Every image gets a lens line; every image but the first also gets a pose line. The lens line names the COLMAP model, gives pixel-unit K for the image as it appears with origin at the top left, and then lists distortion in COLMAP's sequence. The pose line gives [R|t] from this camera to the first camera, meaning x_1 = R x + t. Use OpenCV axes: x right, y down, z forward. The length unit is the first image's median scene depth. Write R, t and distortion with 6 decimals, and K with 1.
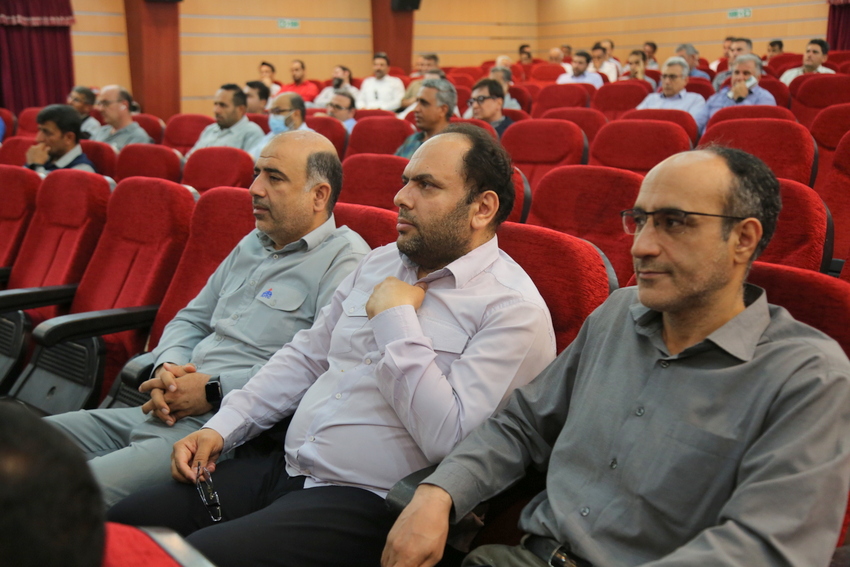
lens RADIAL K [[1098.3, 0, 426.2], [0, 1098.3, 286.9], [0, 0, 1]] dist [0.166445, 0.000000]
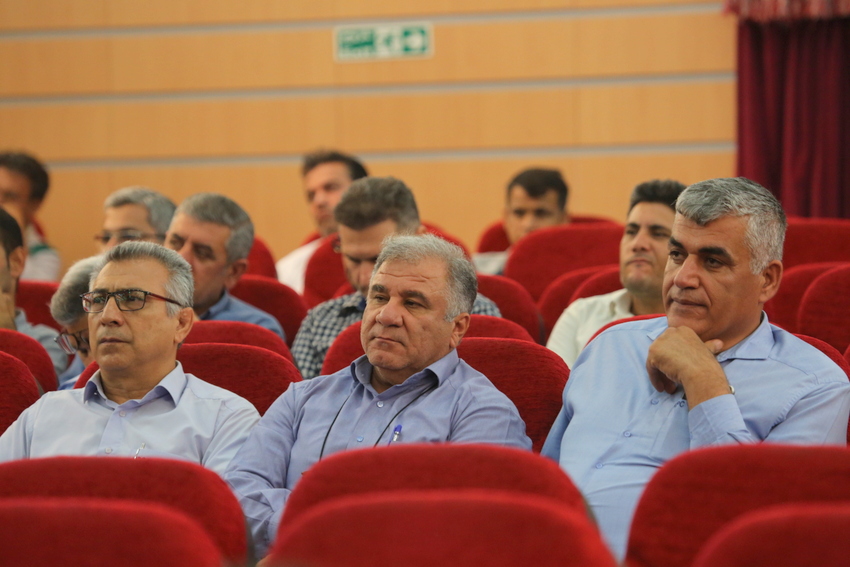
lens RADIAL K [[5754.5, 0, 424.8], [0, 5754.5, 283.6], [0, 0, 1]] dist [1.065840, 0.000000]
pose [[0.963938, -0.002023, 0.266120, -0.046085], [0.051050, 0.982806, -0.177443, 0.026534], [-0.261185, 0.184629, 0.947467, -0.185332]]
